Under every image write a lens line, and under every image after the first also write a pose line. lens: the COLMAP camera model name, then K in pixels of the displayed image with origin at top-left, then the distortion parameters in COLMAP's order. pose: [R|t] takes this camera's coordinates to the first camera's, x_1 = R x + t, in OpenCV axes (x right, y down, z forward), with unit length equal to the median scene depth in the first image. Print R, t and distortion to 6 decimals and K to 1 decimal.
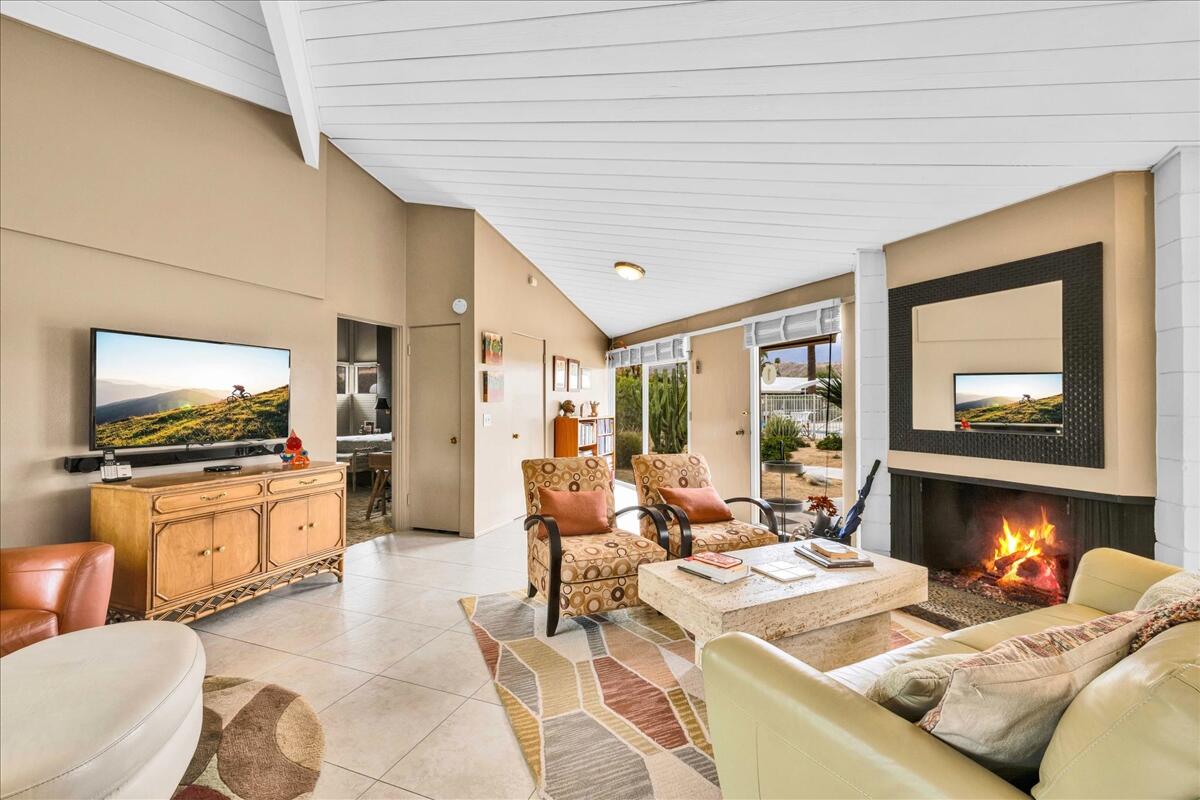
lens RADIAL K [[502.8, 0, 600.0], [0, 502.8, 400.0], [0, 0, 1]] dist [0.003849, 0.000109]
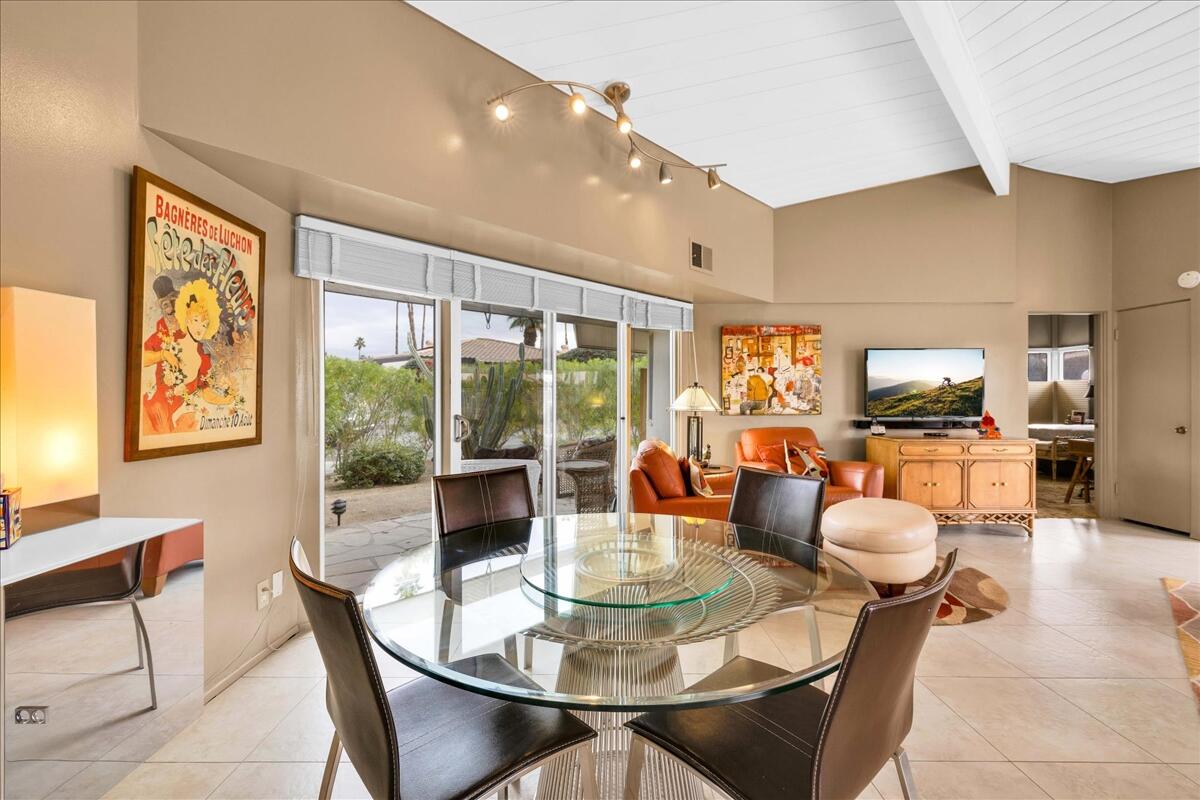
lens RADIAL K [[505.3, 0, 597.2], [0, 505.3, 395.7], [0, 0, 1]] dist [0.001681, -0.000117]
pose [[0.357018, -0.000777, -0.934097, 0.260049], [0.011237, 0.999931, 0.003463, 0.006695], [0.934030, -0.011733, 0.357002, -0.421124]]
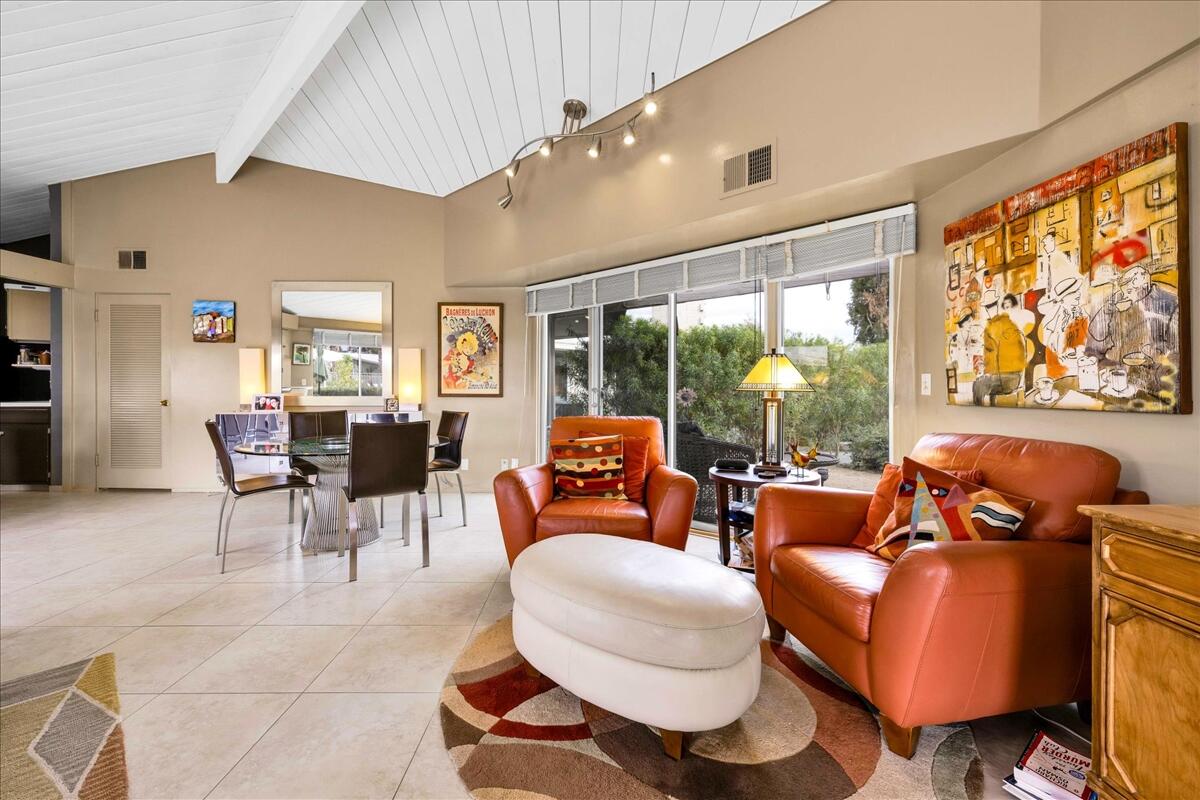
lens RADIAL K [[506.7, 0, 596.9], [0, 506.7, 387.0], [0, 0, 1]] dist [0.001331, 0.000129]
pose [[-0.927830, -0.000837, -0.373002, -0.219818], [0.002784, 0.999954, -0.009167, 0.051693], [0.372992, -0.009543, -0.927785, 0.908053]]
